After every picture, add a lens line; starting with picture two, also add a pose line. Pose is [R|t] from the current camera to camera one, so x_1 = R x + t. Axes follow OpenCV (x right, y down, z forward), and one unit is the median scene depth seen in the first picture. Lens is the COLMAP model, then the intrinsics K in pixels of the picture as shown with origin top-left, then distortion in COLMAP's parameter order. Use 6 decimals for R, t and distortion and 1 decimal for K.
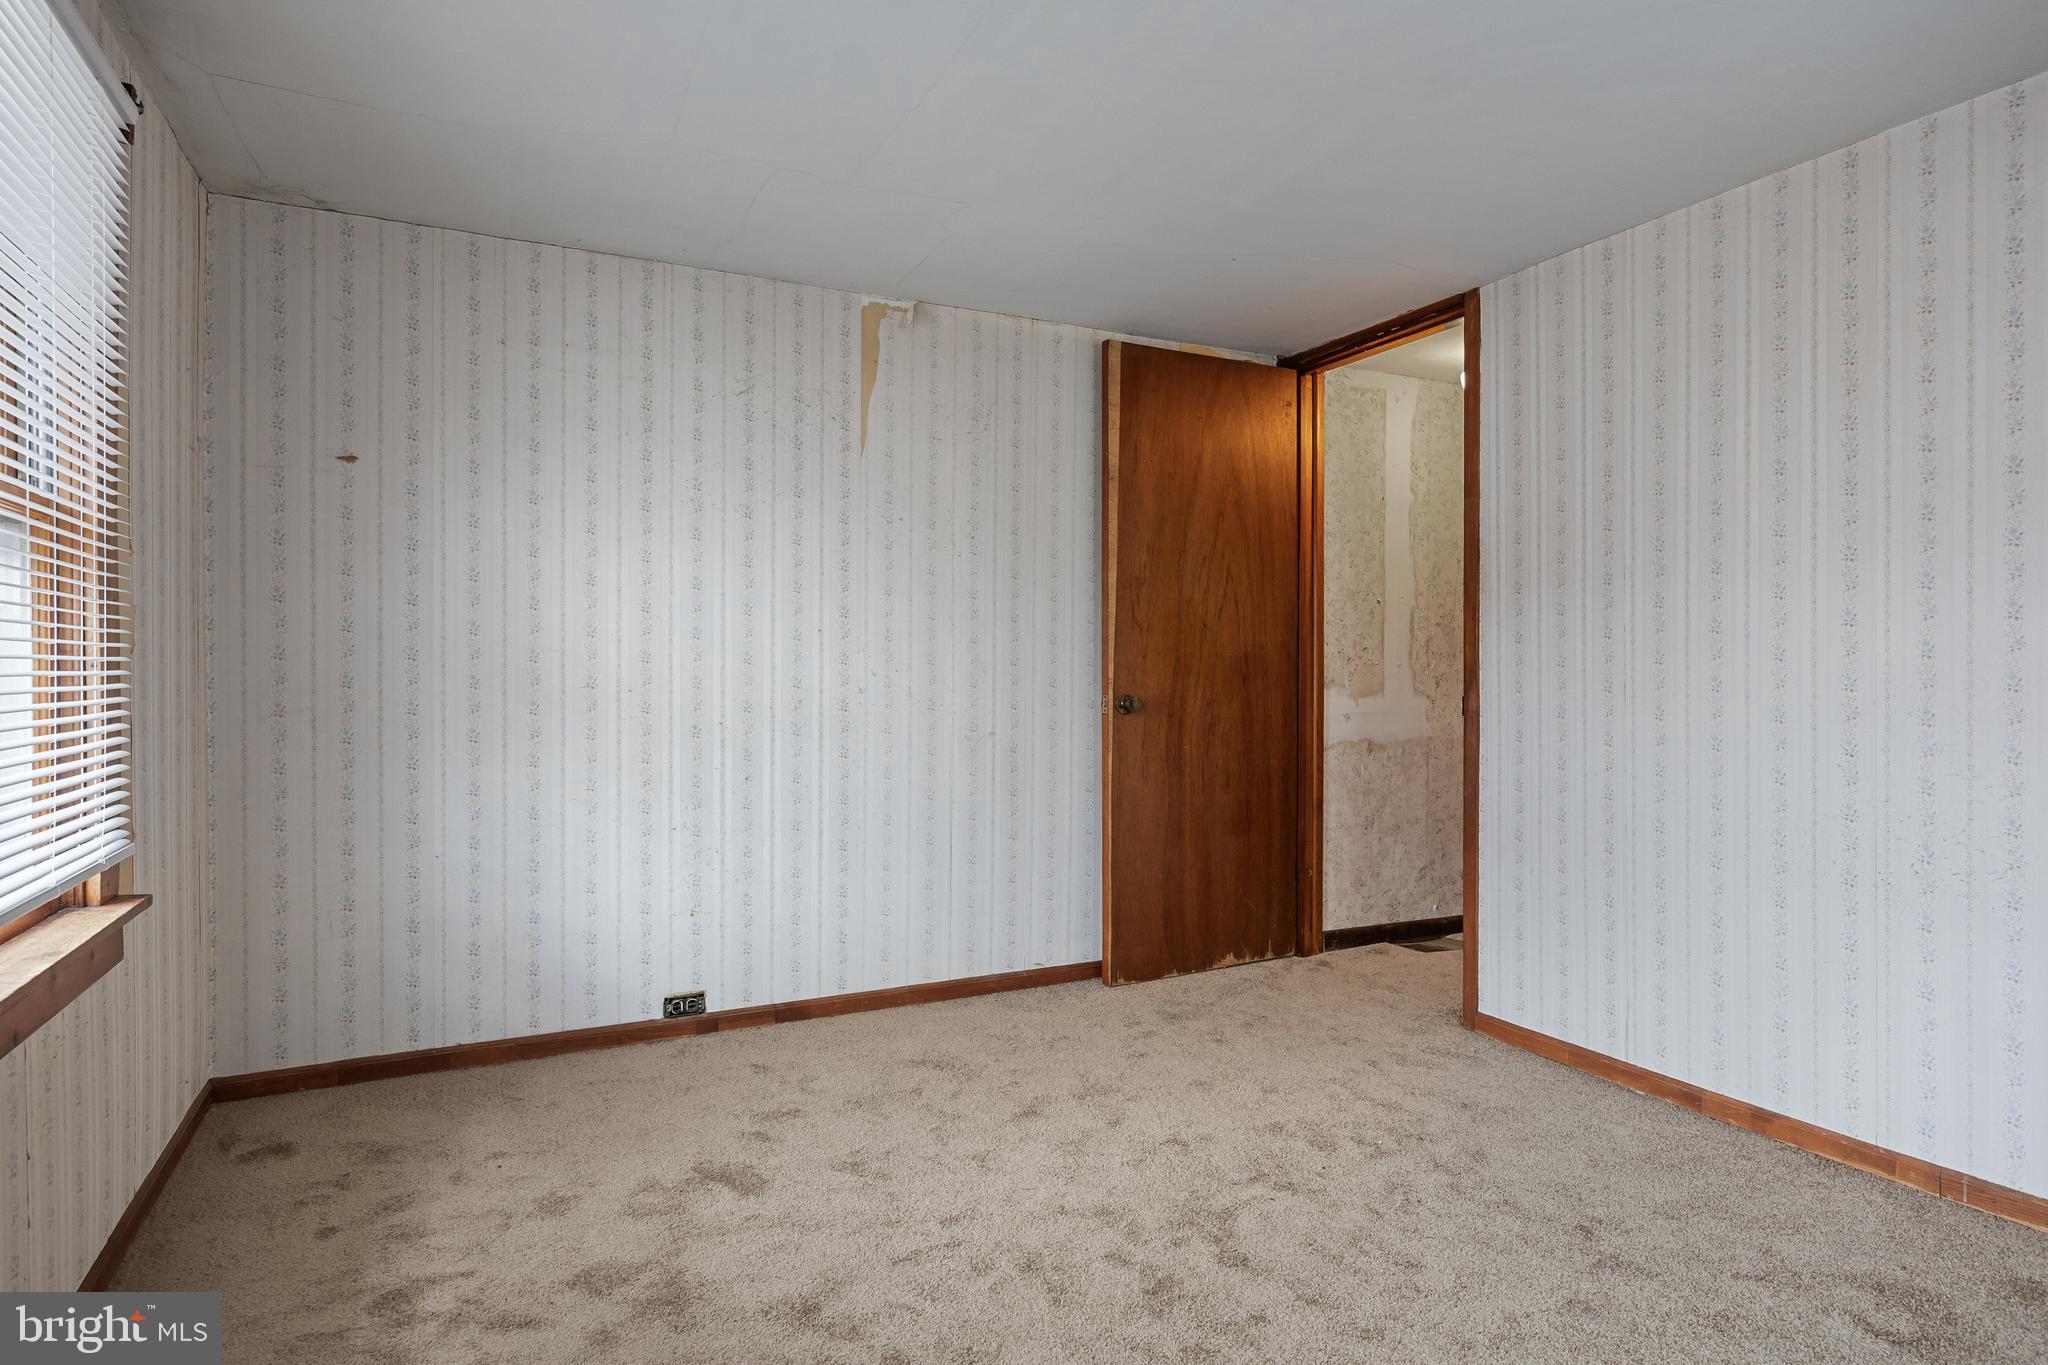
lens RADIAL K [[1140.3, 0, 1020.1], [0, 1140.3, 682.8], [0, 0, 1]] dist [-0.000851, 0.000996]
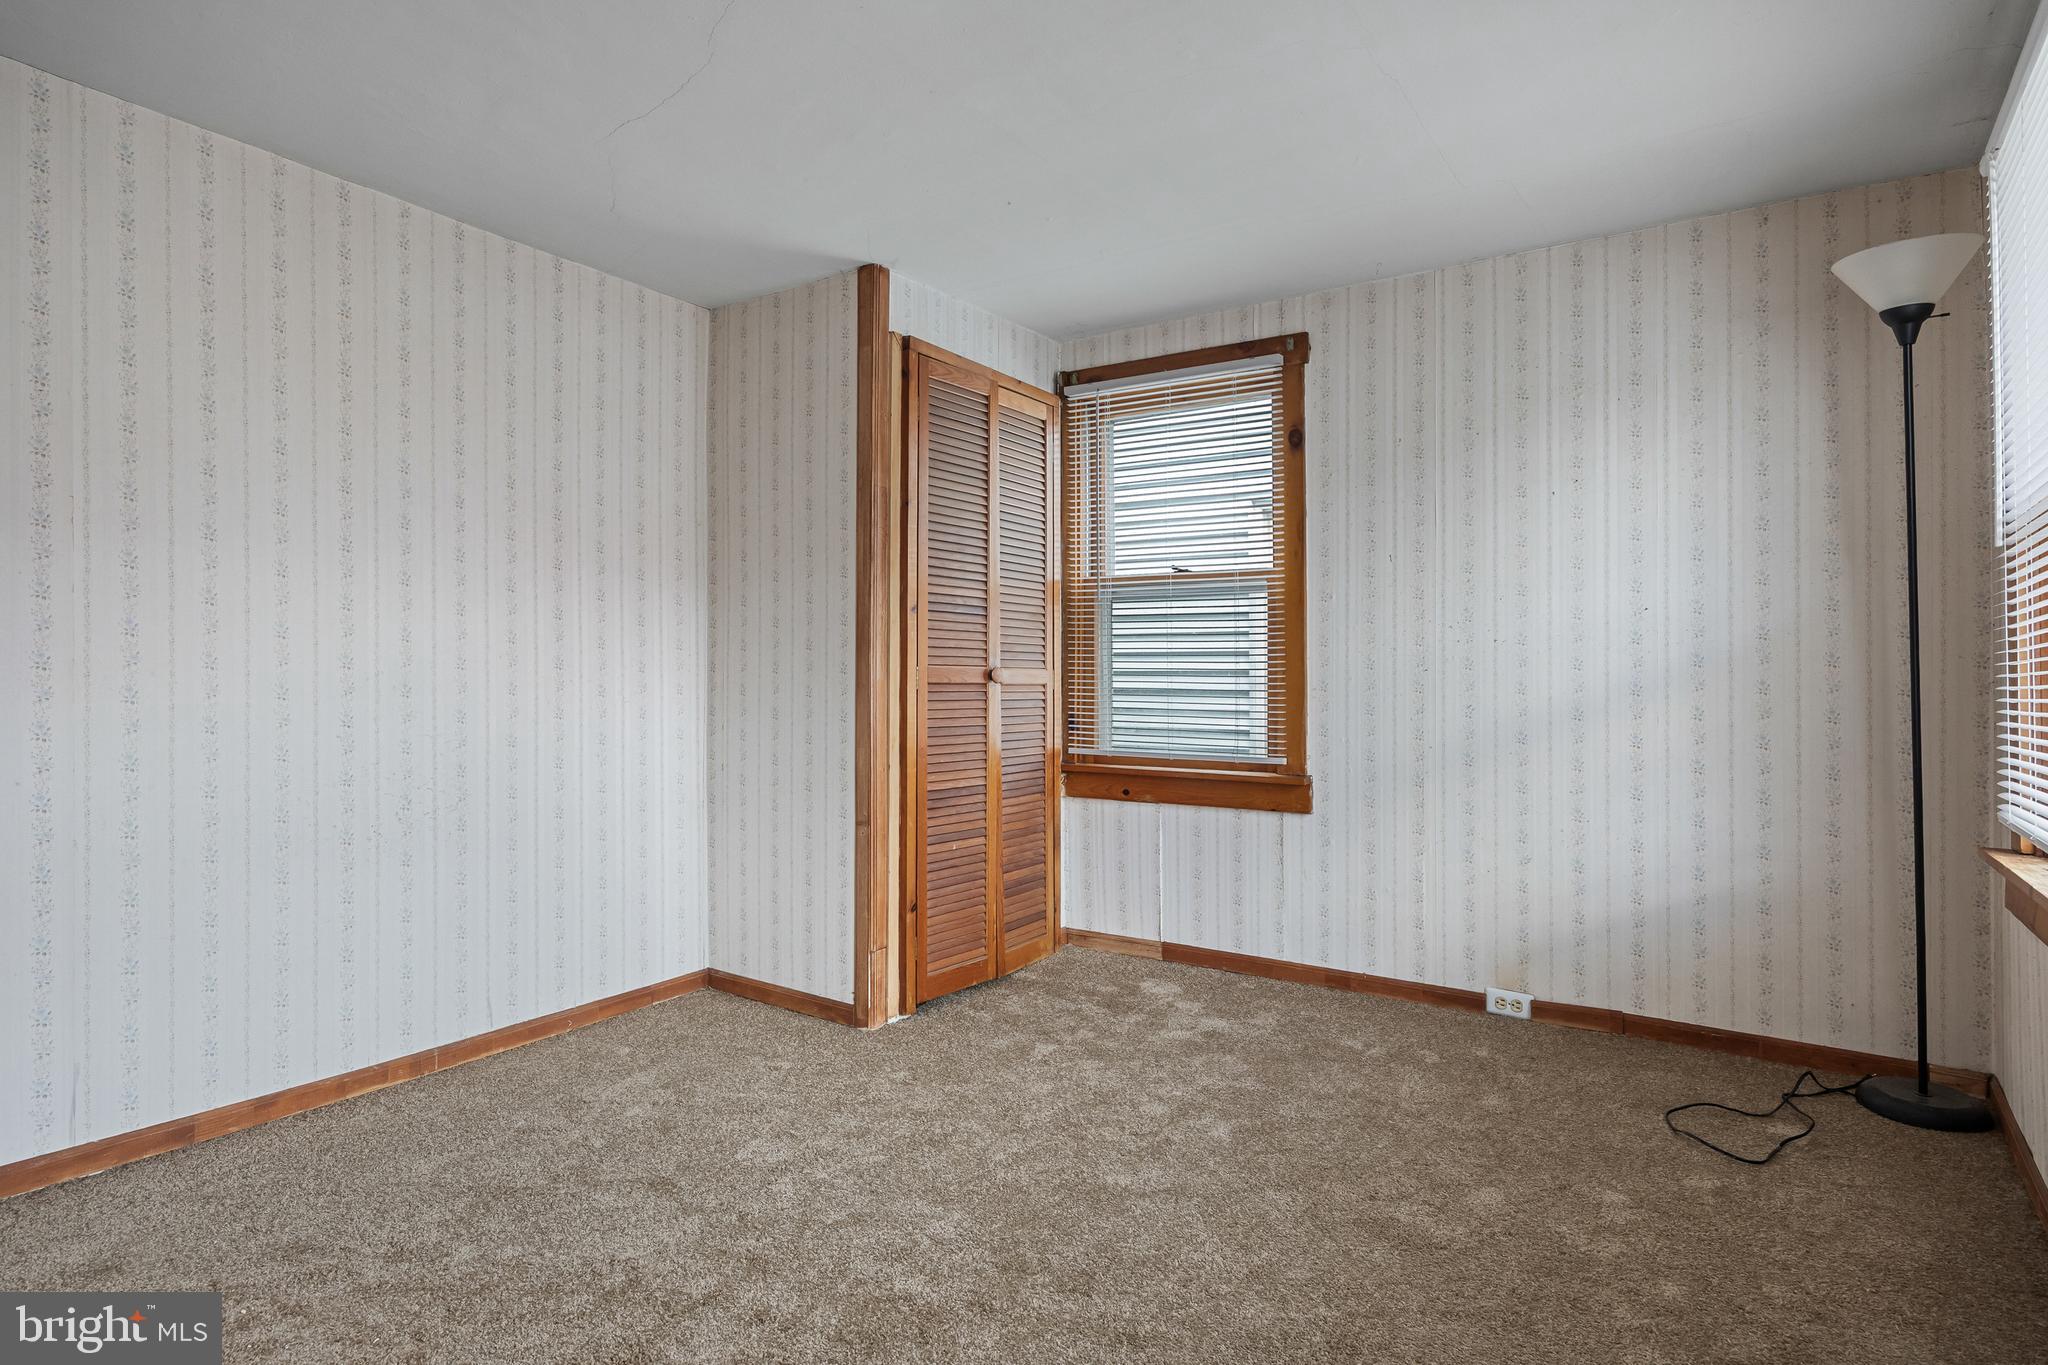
lens RADIAL K [[1140.3, 0, 1022.3], [0, 1140.3, 665.2], [0, 0, 1]] dist [-0.000851, 0.000996]
pose [[-0.507974, 0.009393, 0.861321, -0.568520], [-0.001705, 0.999928, -0.011910, 0.016097], [-0.861371, -0.007519, -0.507921, 1.017316]]
